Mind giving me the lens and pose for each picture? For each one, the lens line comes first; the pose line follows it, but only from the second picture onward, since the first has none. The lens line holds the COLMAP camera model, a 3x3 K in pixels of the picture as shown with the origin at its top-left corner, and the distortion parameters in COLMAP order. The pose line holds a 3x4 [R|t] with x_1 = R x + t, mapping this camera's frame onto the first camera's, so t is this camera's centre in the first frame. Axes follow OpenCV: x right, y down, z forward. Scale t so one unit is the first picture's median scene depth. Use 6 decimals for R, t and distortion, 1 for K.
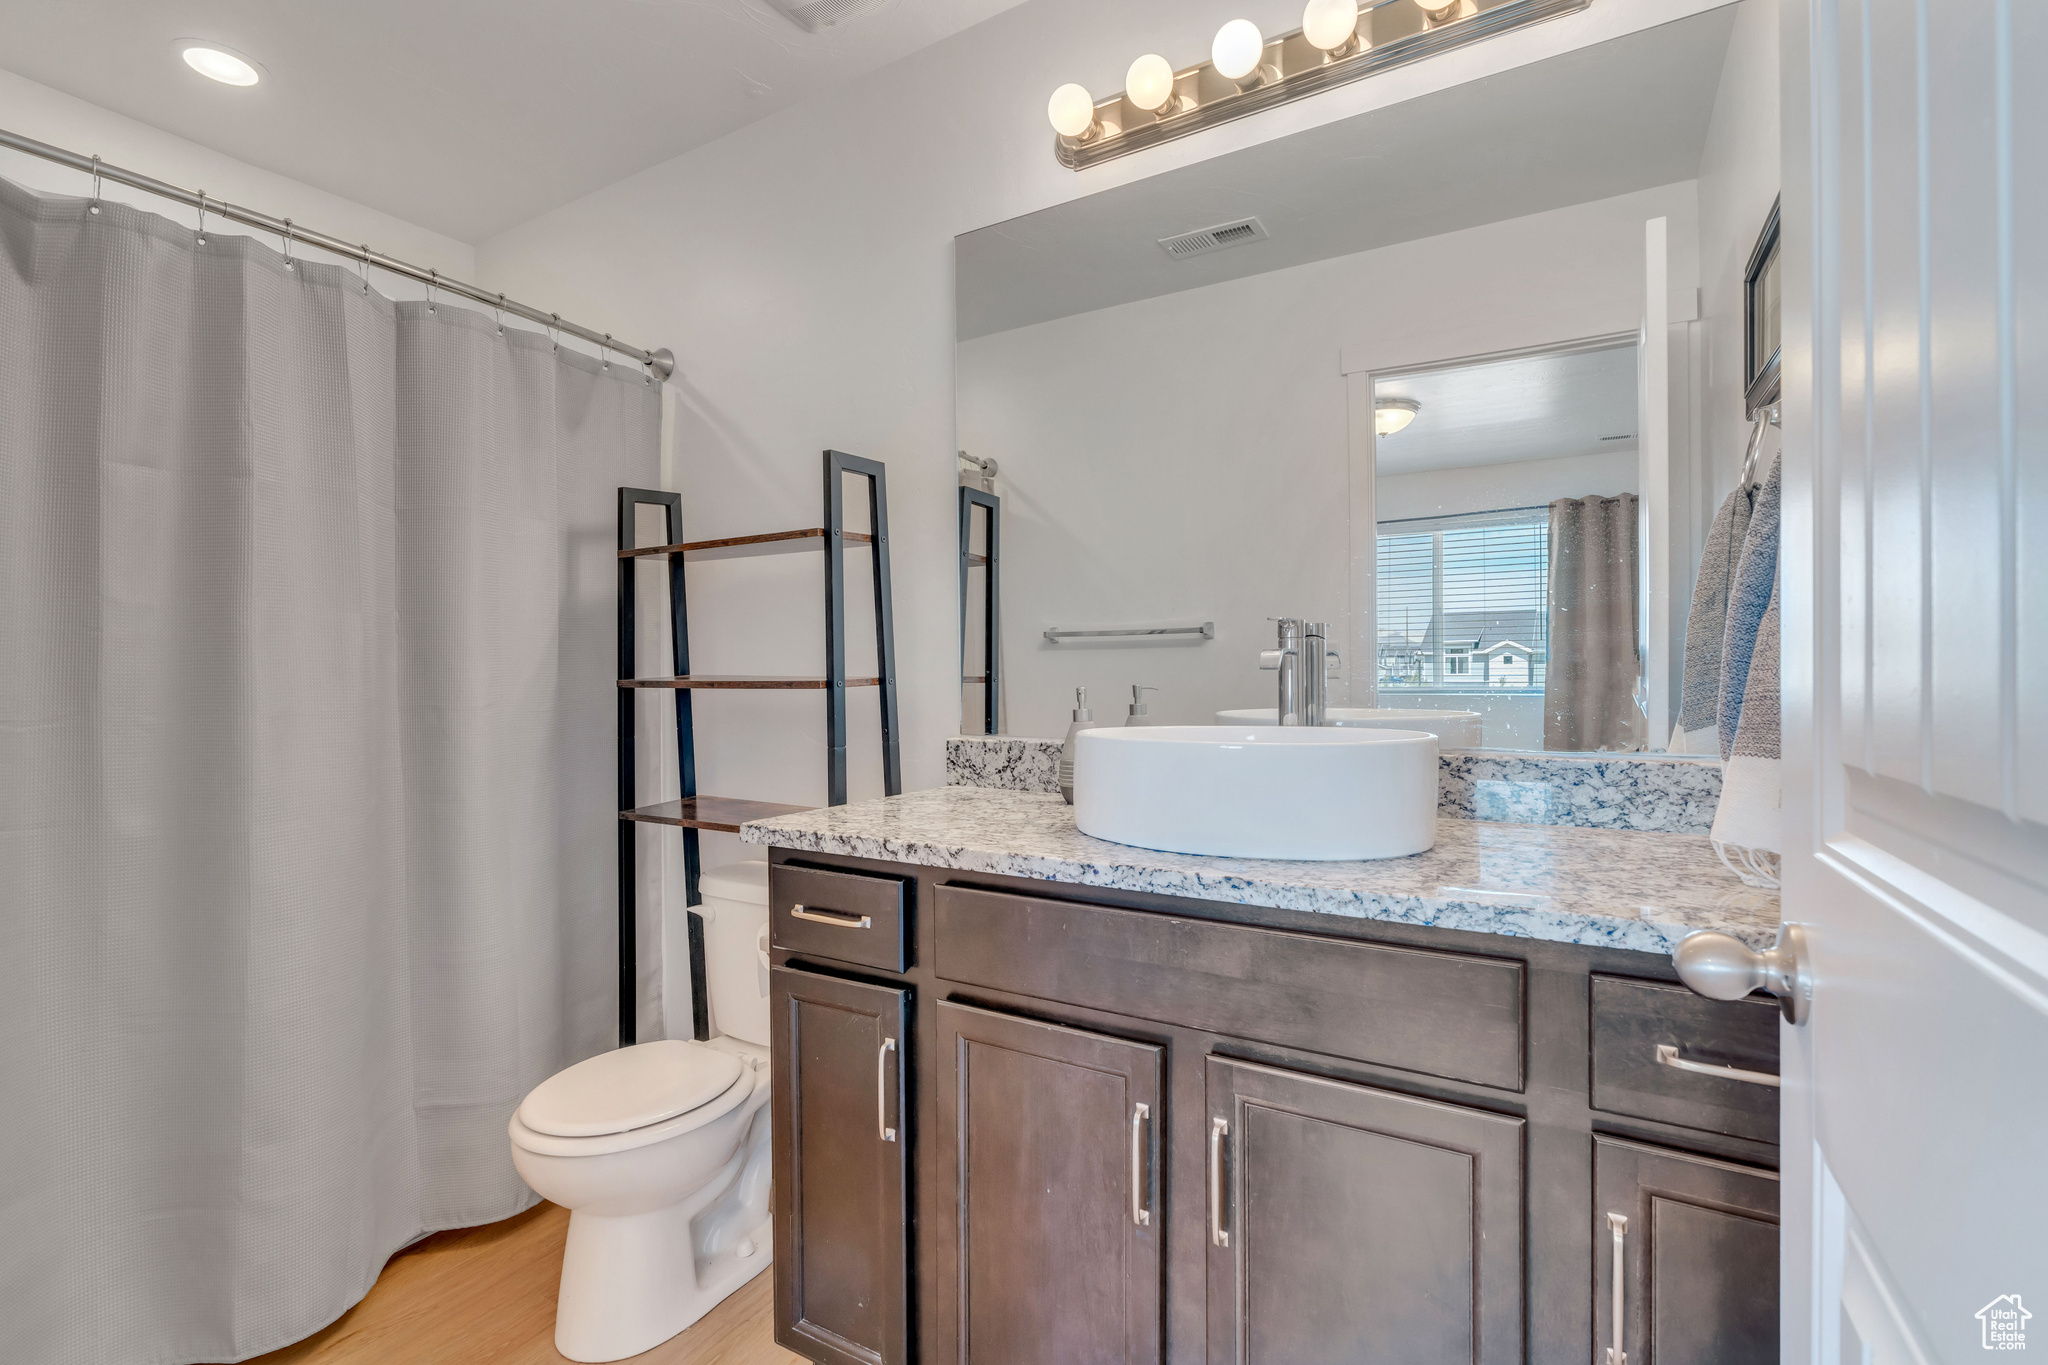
lens RADIAL K [[920.7, 0, 1025.8], [0, 920.7, 682.4], [0, 0, 1]] dist [-0.009049, 0.001648]
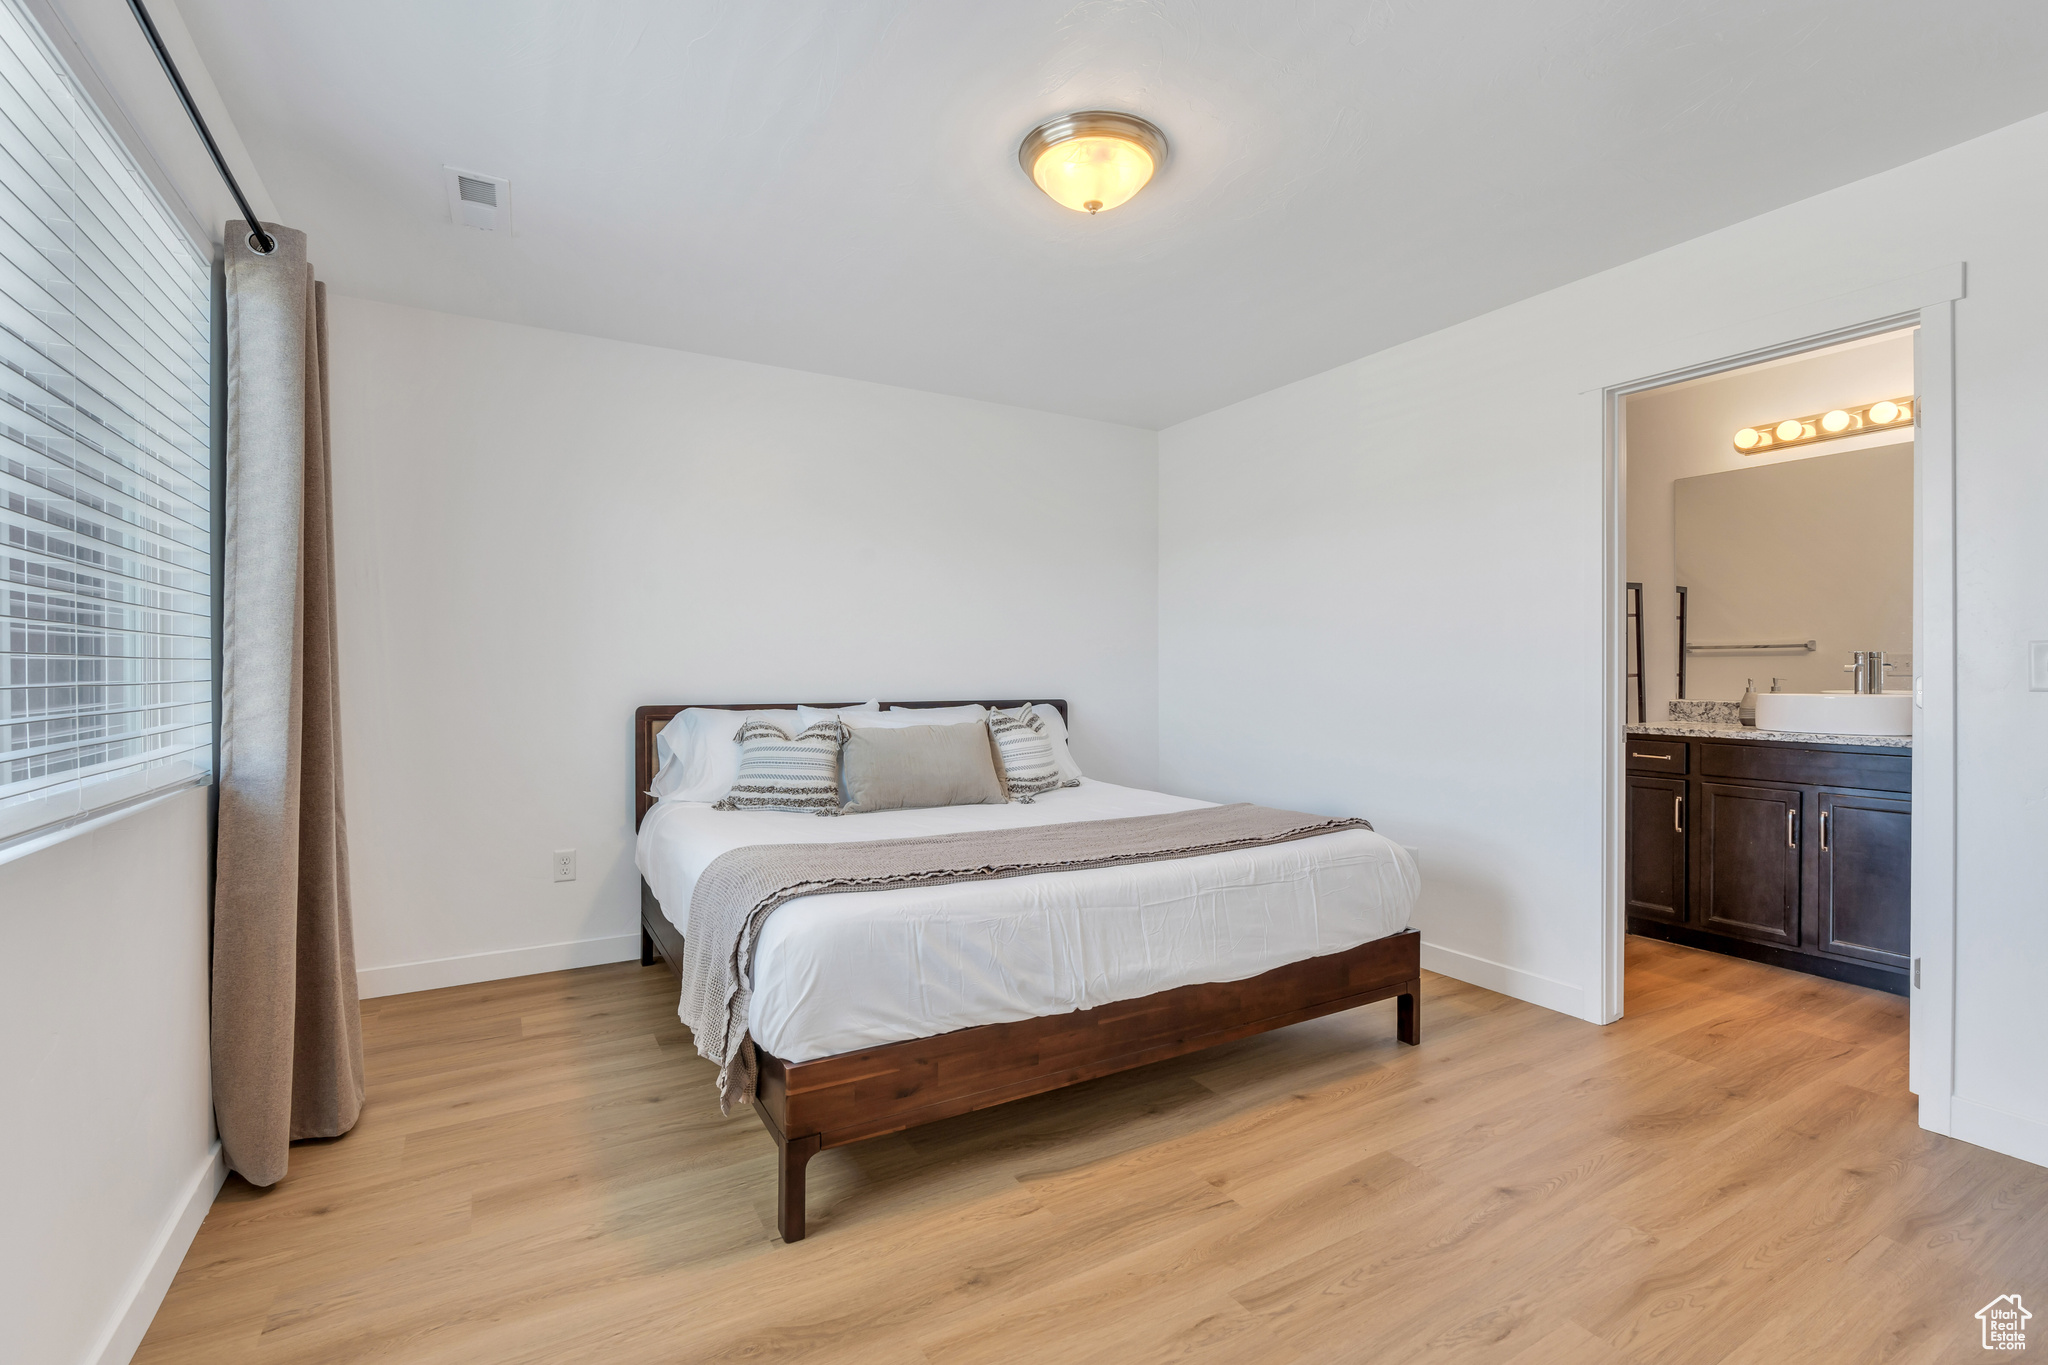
lens RADIAL K [[920.7, 0, 1029.7], [0, 920.7, 676.2], [0, 0, 1]] dist [-0.009049, 0.001648]
pose [[0.878649, 0.005805, -0.477433, -0.607584], [-0.005329, 0.999983, 0.002352, 0.004825], [0.477438, 0.000478, 0.878665, -2.709562]]
